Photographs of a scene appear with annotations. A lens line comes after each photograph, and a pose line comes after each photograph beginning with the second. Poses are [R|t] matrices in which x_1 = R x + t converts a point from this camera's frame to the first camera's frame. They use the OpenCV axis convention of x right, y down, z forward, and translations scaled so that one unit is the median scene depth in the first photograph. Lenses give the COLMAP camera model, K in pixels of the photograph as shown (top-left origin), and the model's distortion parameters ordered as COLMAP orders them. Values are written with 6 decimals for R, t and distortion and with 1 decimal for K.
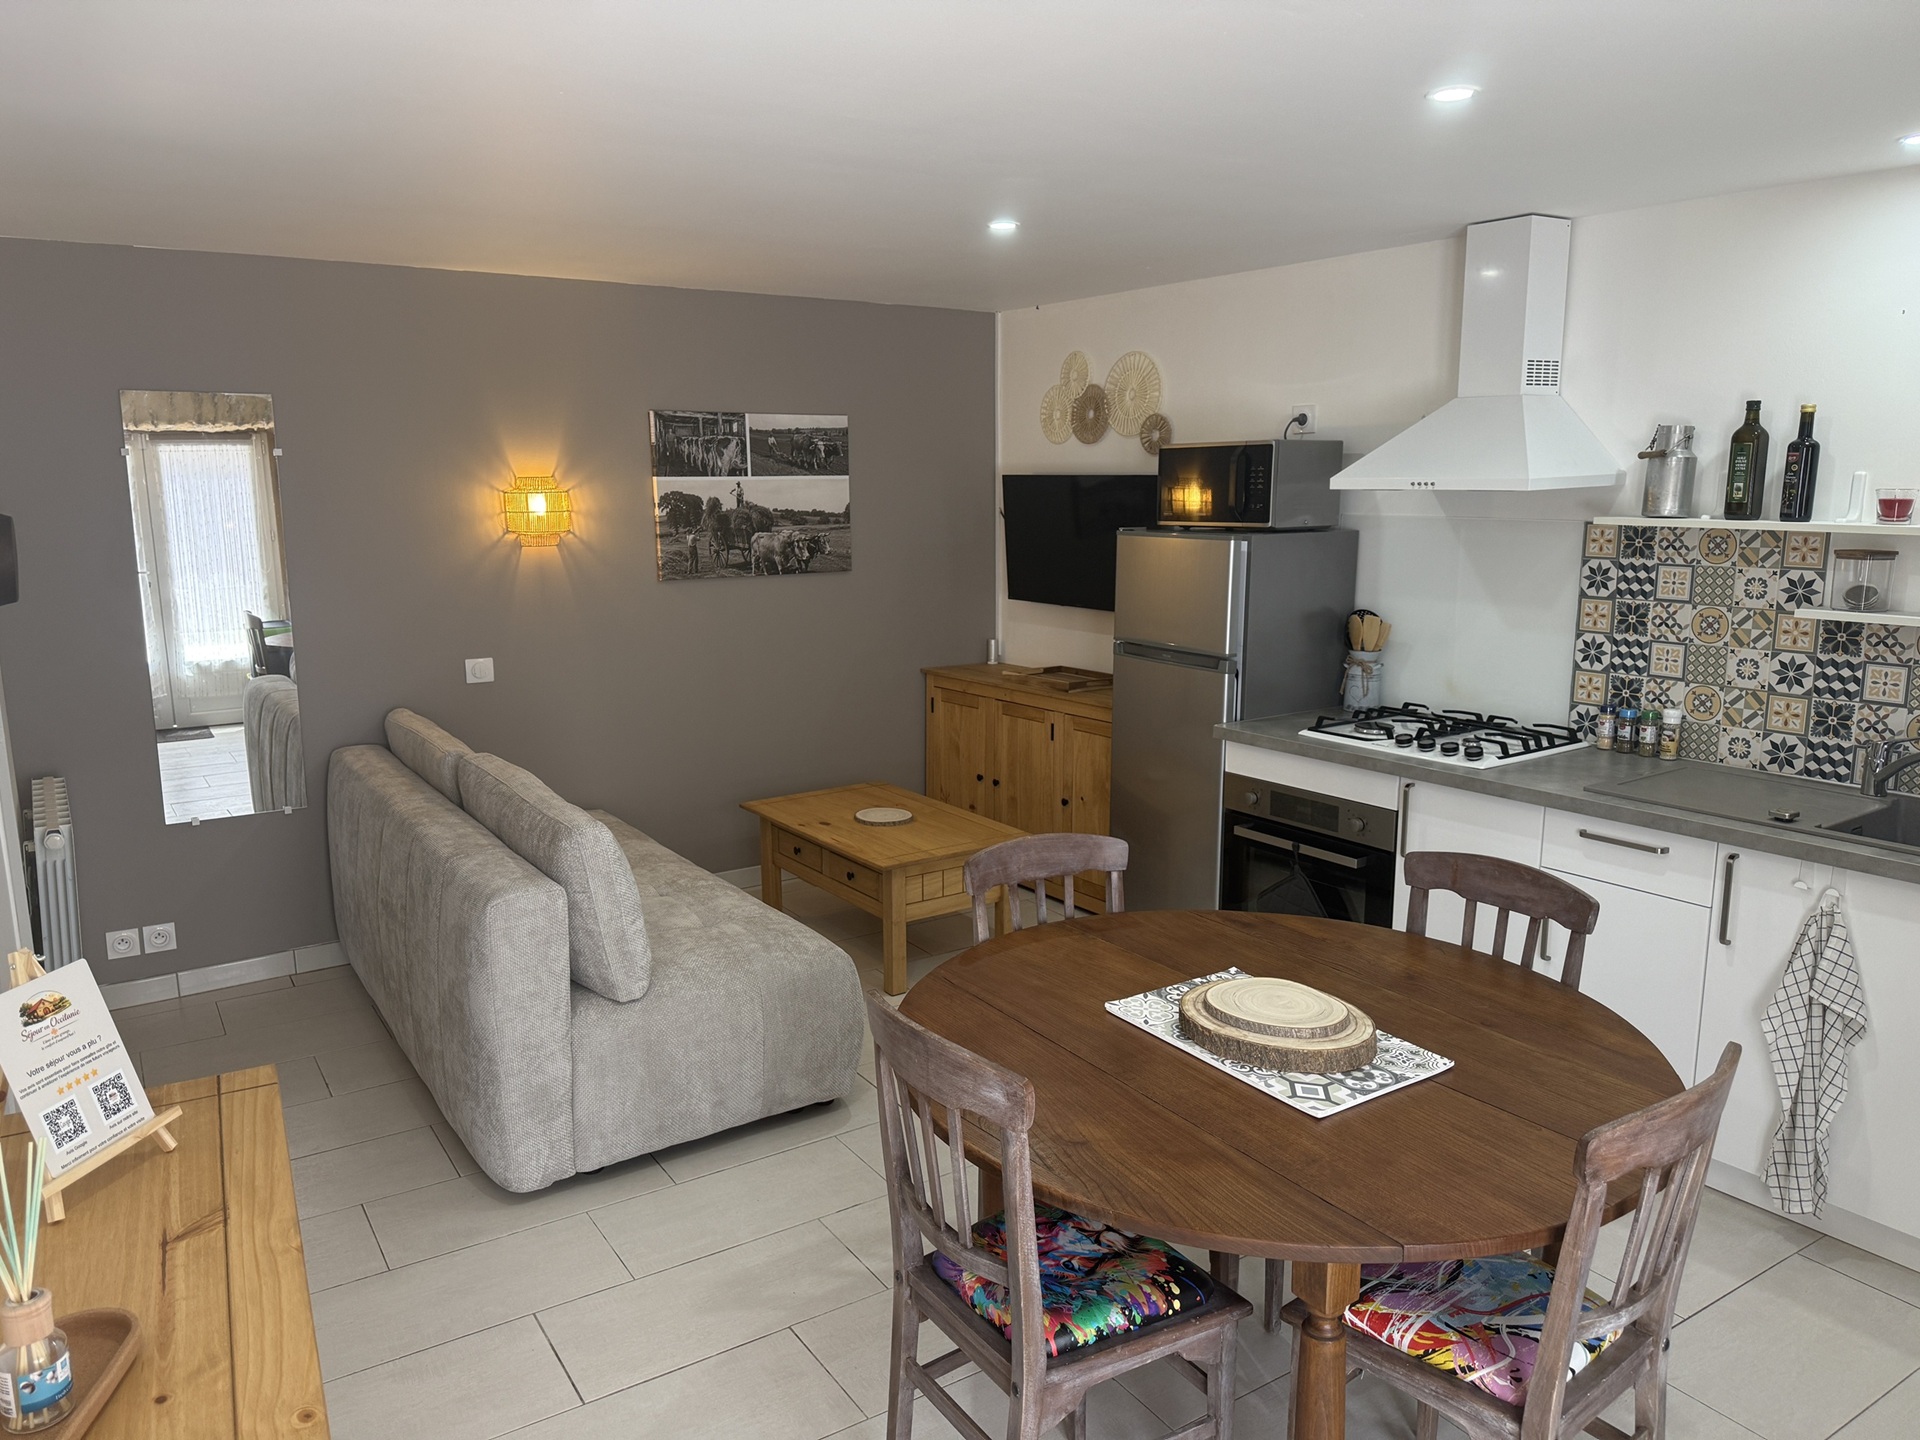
lens RADIAL K [[1335.7, 0, 919.5], [0, 1335.7, 730.4], [0, 0, 1]] dist [0.083750, -0.120521]
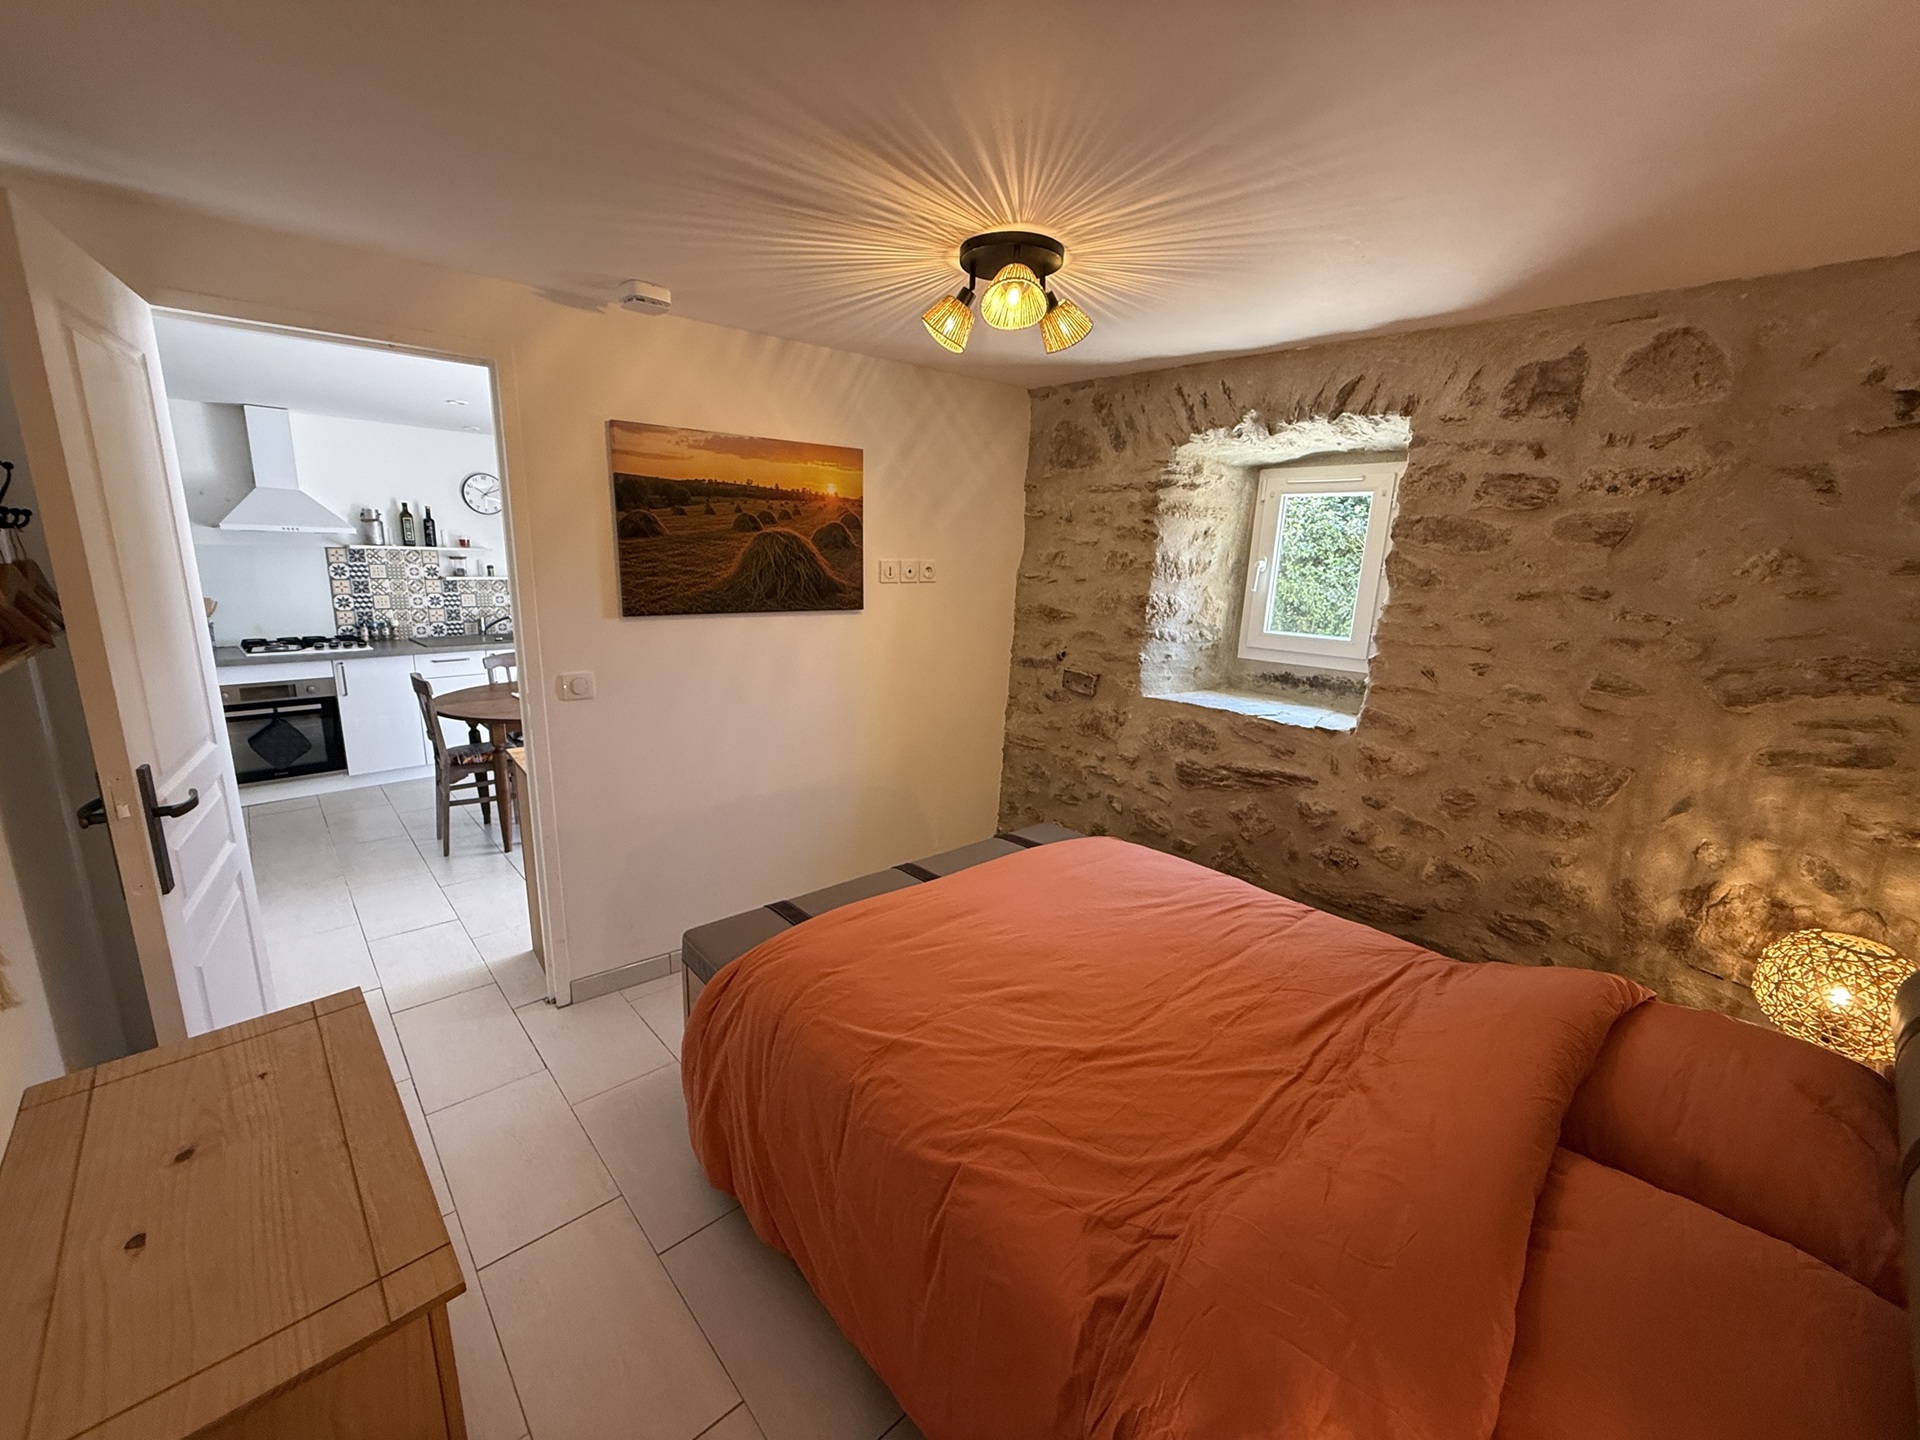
lens RADIAL K [[773.0, 0, 960.0], [0, 773.0, 720.0], [0, 0, 1]] dist [-0.001391, 0.000332]
pose [[-0.179614, -0.208904, 0.961300, -0.766526], [0.158285, 0.958323, 0.237831, -0.008735], [-0.970919, 0.194877, -0.139062, 0.130560]]
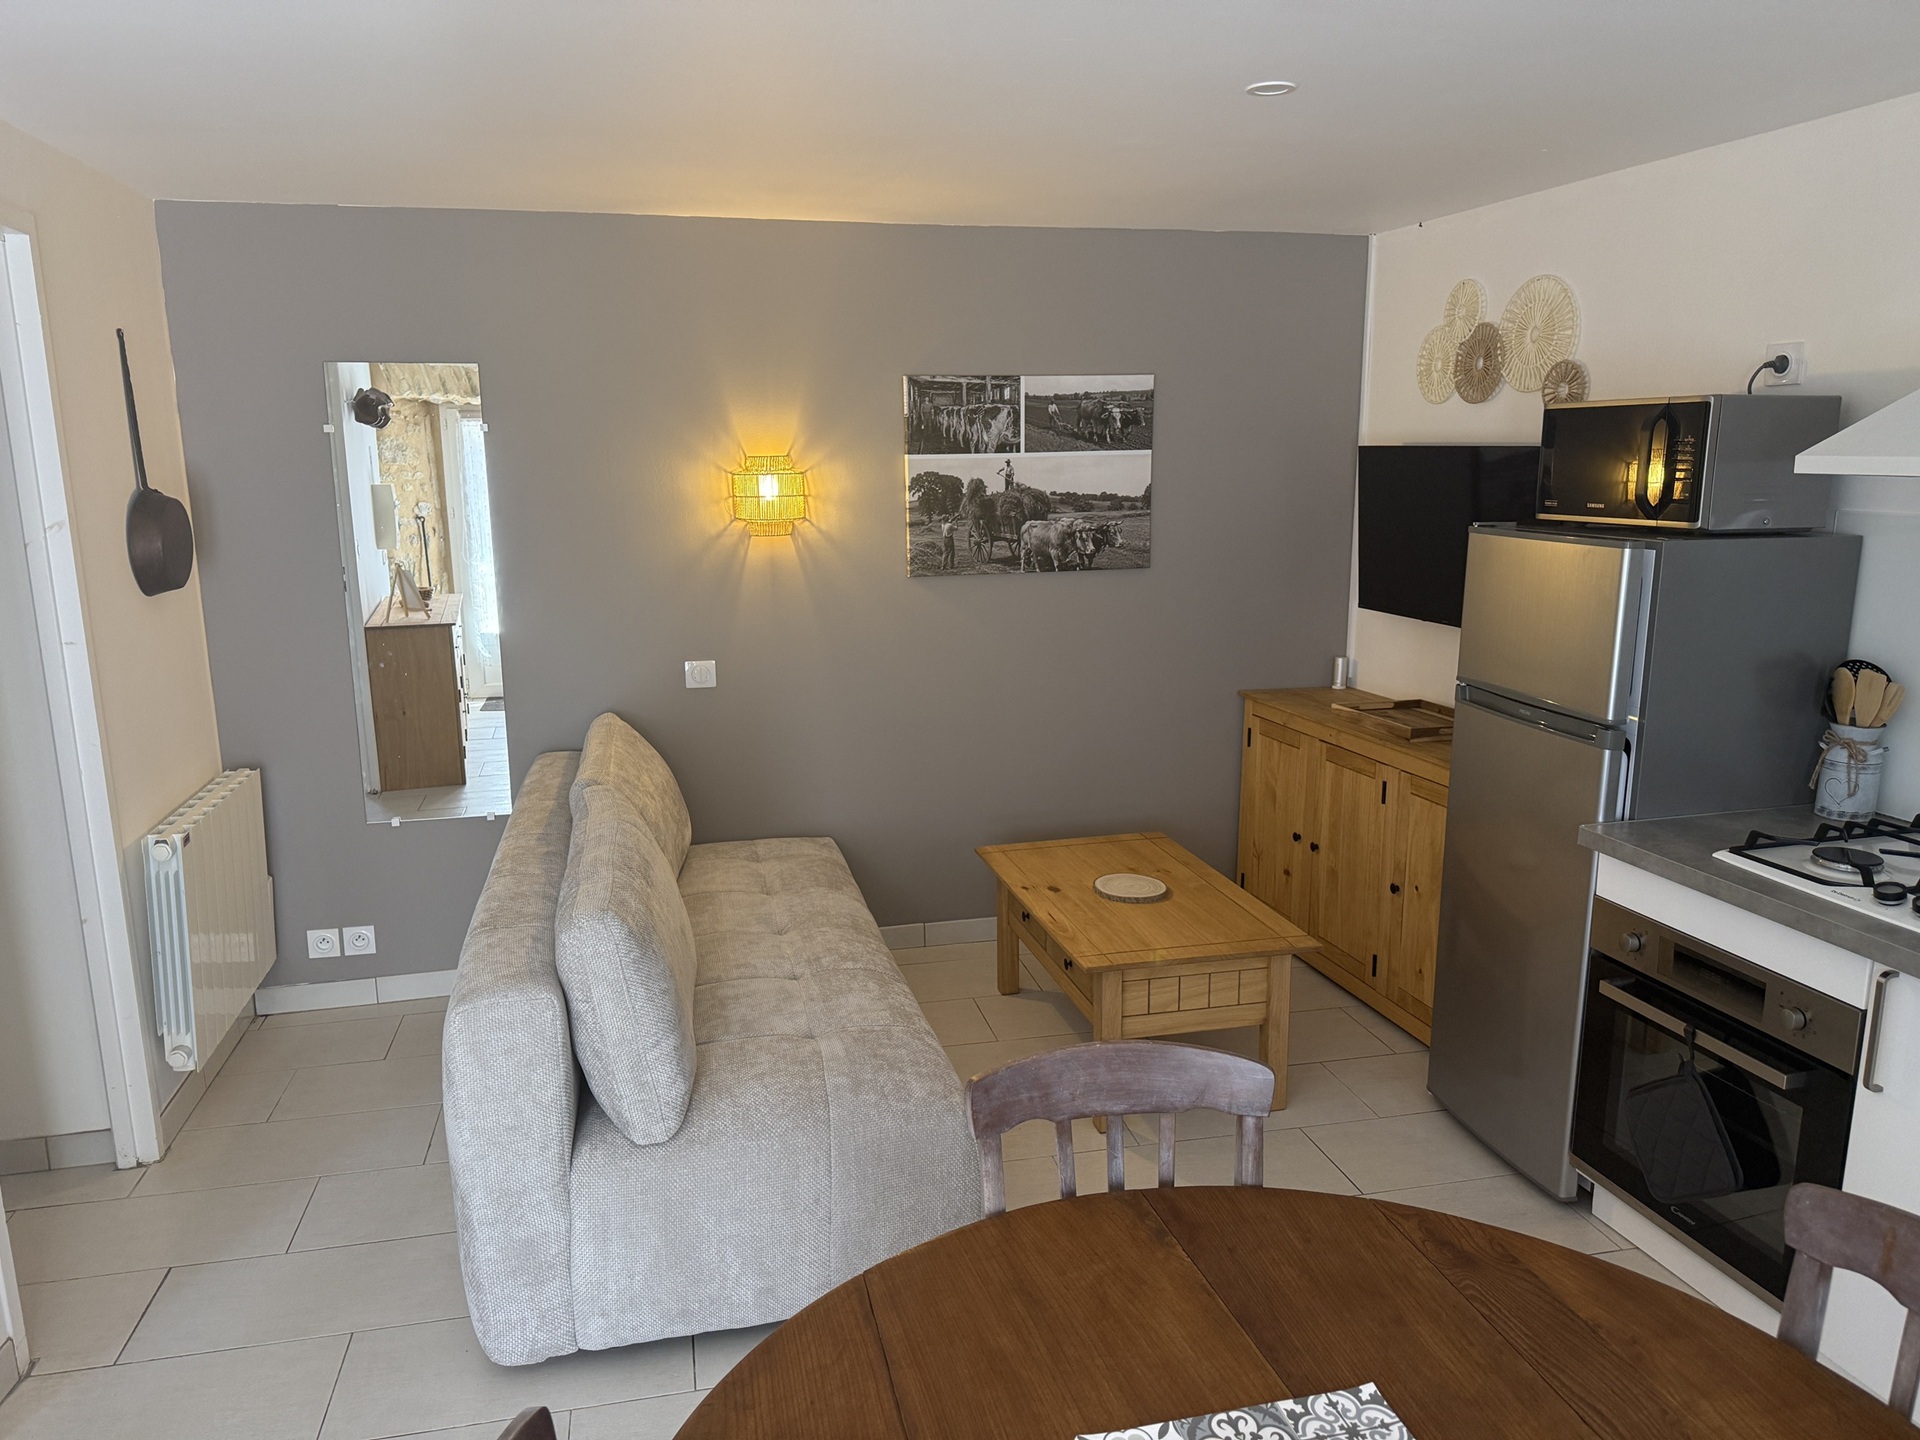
lens RADIAL K [[1335.7, 0, 919.5], [0, 1335.7, 730.4], [0, 0, 1]] dist [0.083750, -0.120521]
pose [[0.938723, 0.065631, -0.338366, 0.108733], [-0.058073, 0.997786, 0.032425, -0.042982], [0.339745, -0.010788, 0.940456, 0.204936]]
